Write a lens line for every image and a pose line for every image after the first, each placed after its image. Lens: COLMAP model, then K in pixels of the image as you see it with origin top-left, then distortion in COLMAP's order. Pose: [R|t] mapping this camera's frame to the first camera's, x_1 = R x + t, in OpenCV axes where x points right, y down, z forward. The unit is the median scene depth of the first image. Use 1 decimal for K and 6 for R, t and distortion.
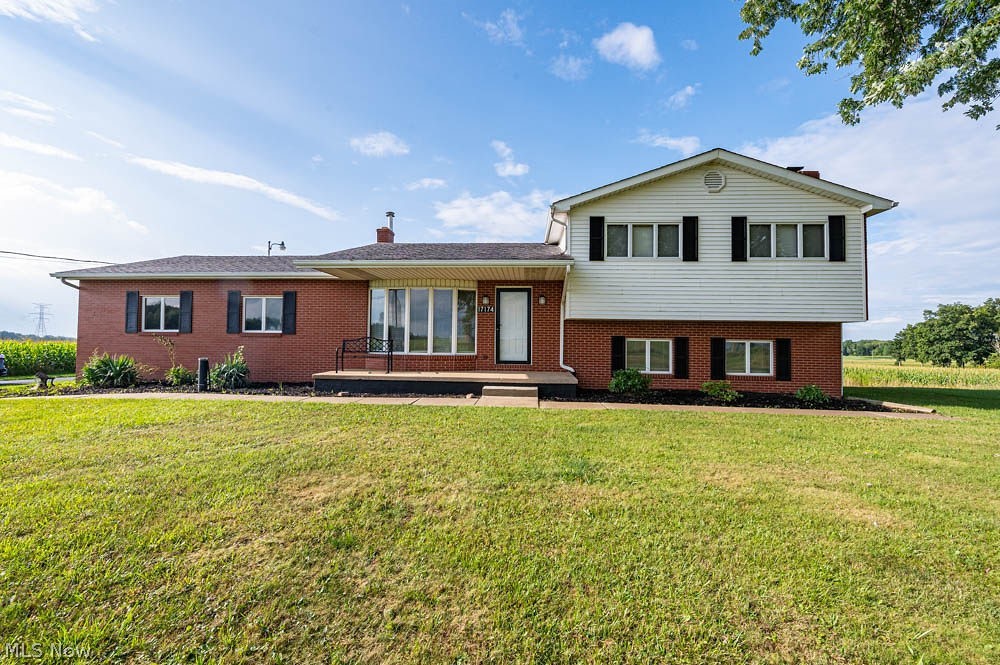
lens RADIAL K [[395.8, 0, 500.0], [0, 395.8, 332.5], [0, 0, 1]] dist [-0.000311, 0.000008]
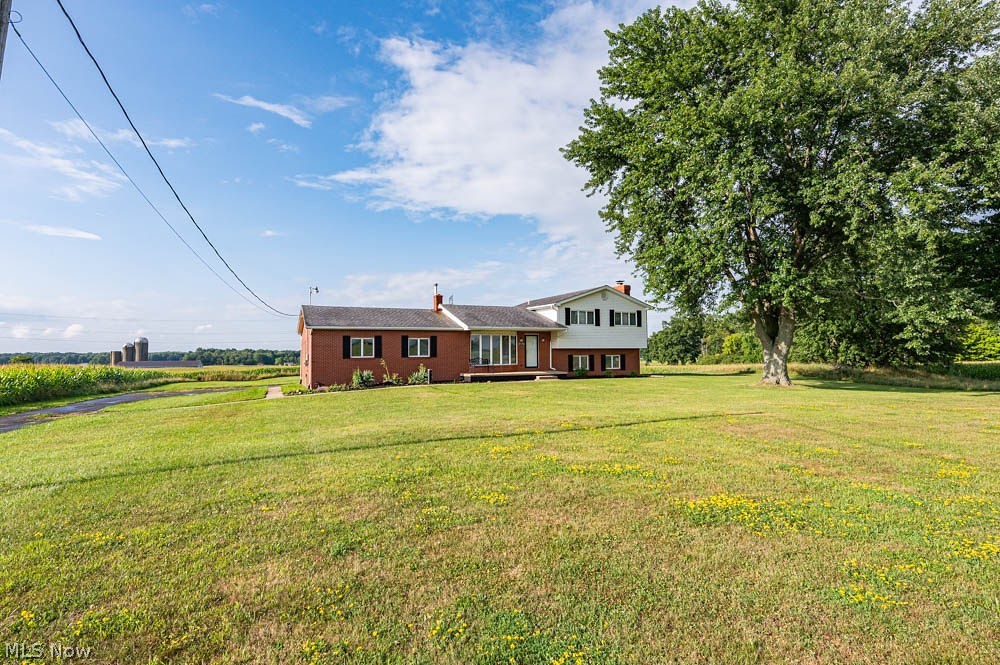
lens RADIAL K [[475.9, 0, 500.0], [0, 475.9, 332.5], [0, 0, 1]] dist [0.000294, 0.000002]
pose [[0.881935, -0.000730, 0.471371, -1.471542], [0.007235, 0.999902, -0.011987, -0.096956], [-0.471316, 0.013982, 0.881854, -1.380240]]
